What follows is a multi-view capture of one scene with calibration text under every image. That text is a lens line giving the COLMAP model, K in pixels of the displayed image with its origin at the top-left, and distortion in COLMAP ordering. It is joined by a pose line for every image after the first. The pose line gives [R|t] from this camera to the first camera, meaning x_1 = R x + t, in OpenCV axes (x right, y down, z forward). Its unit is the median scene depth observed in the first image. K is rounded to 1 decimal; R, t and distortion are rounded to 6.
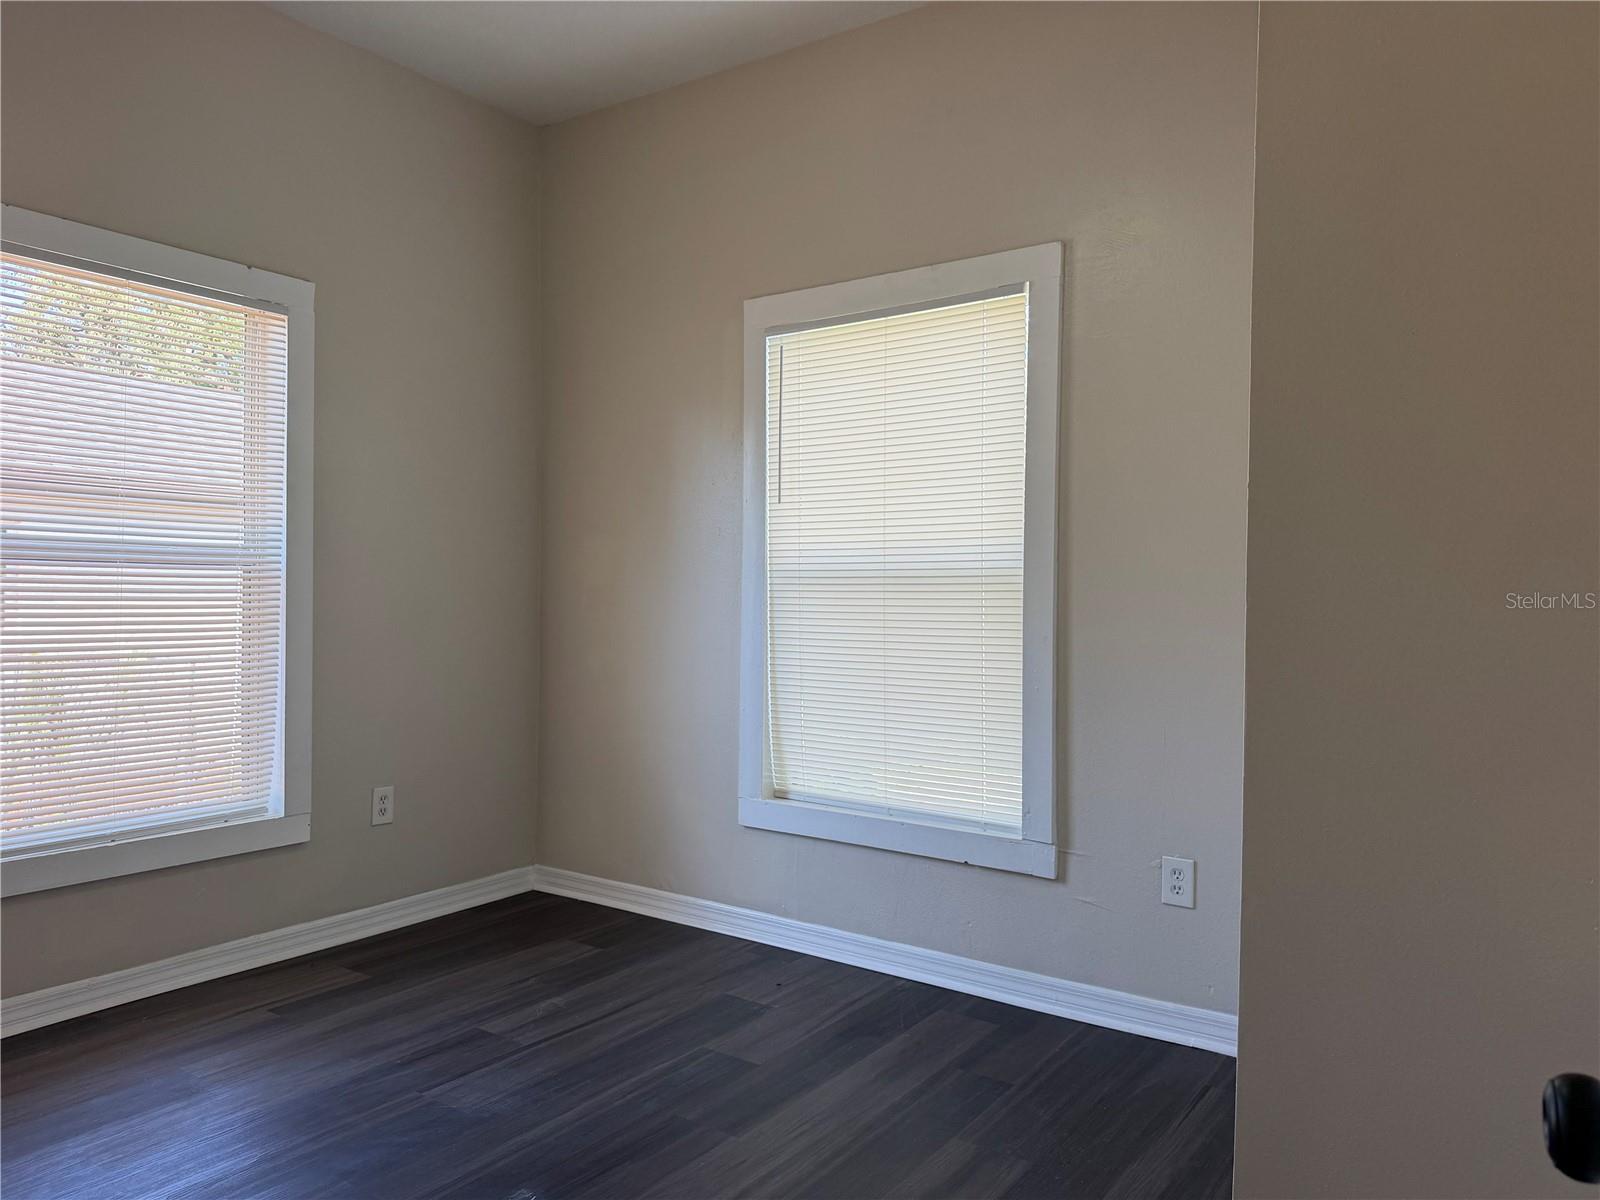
lens RADIAL K [[1114.7, 0, 800.0], [0, 1114.7, 600.0], [0, 0, 1]] dist [0.001236, -0.000575]
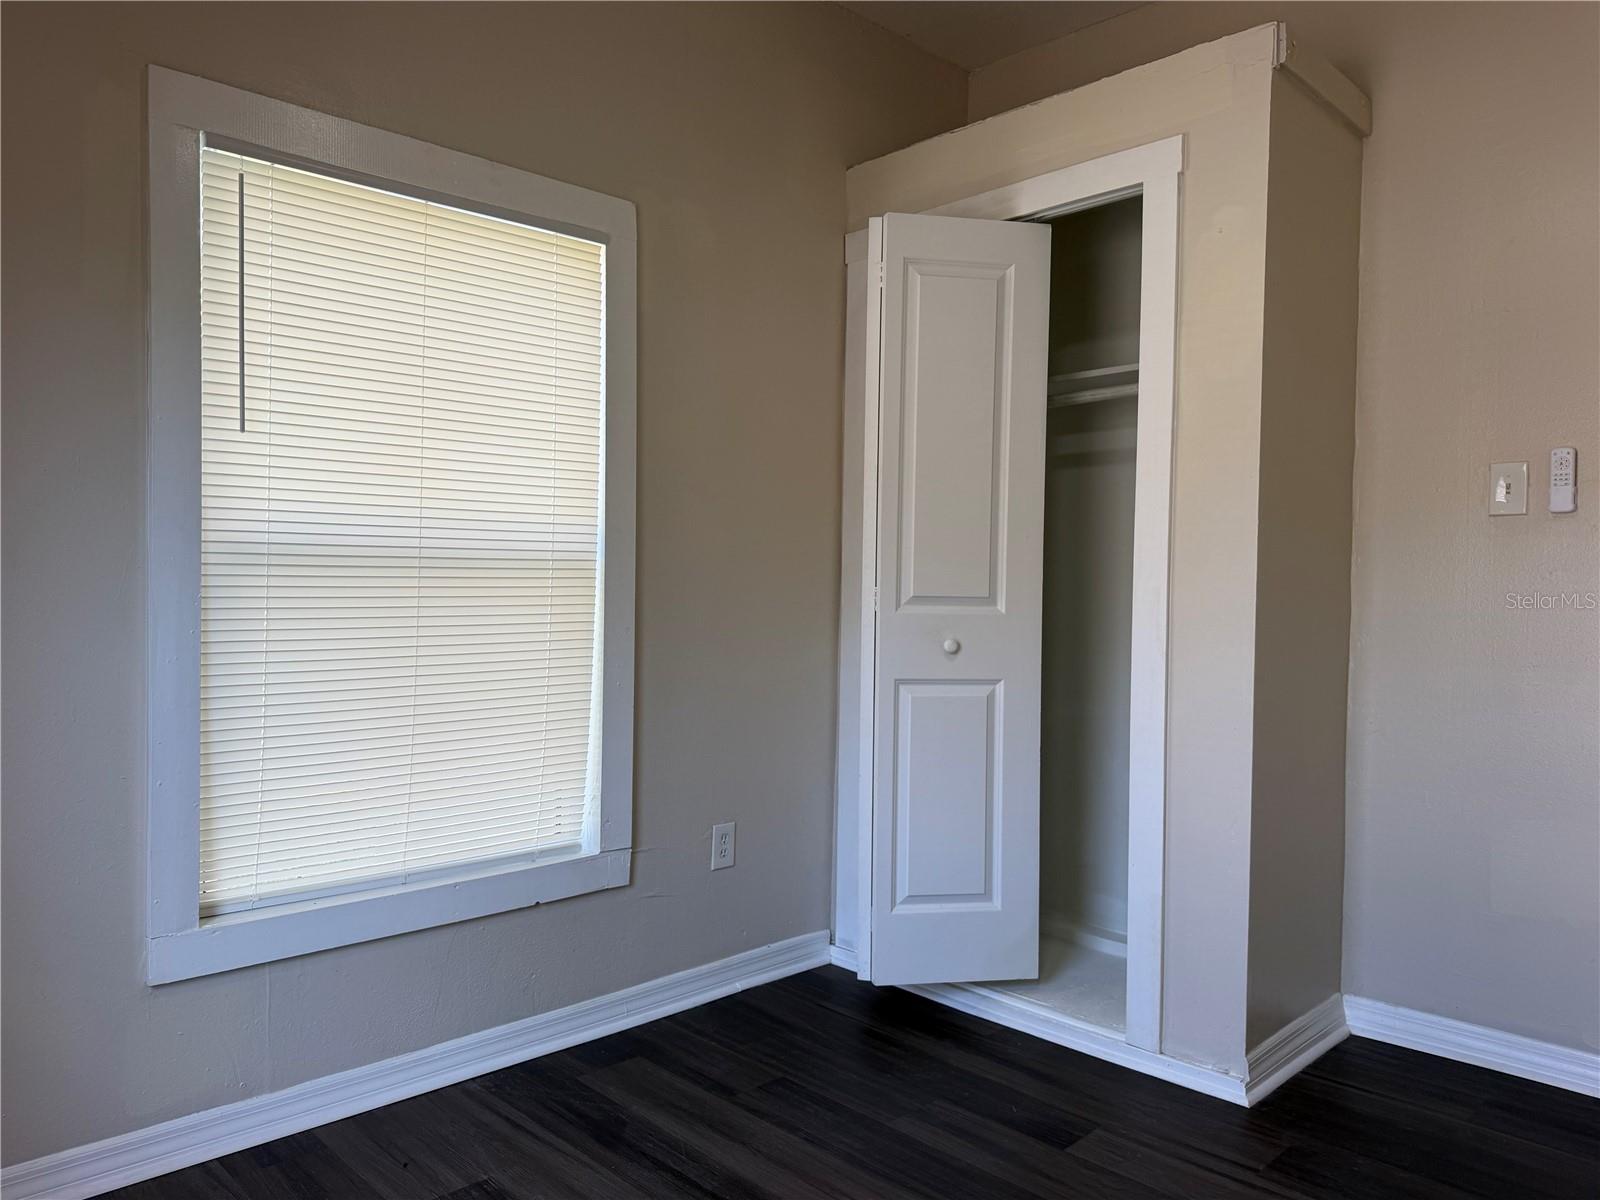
lens RADIAL K [[1103.4, 0, 799.3], [0, 1103.4, 581.6], [0, 0, 1]] dist [-0.001686, -0.084432]
pose [[0.153742, -0.012641, 0.988030, -0.592999], [-0.009455, 0.999854, 0.014263, -0.017411], [-0.988066, -0.011534, 0.153600, 0.640681]]
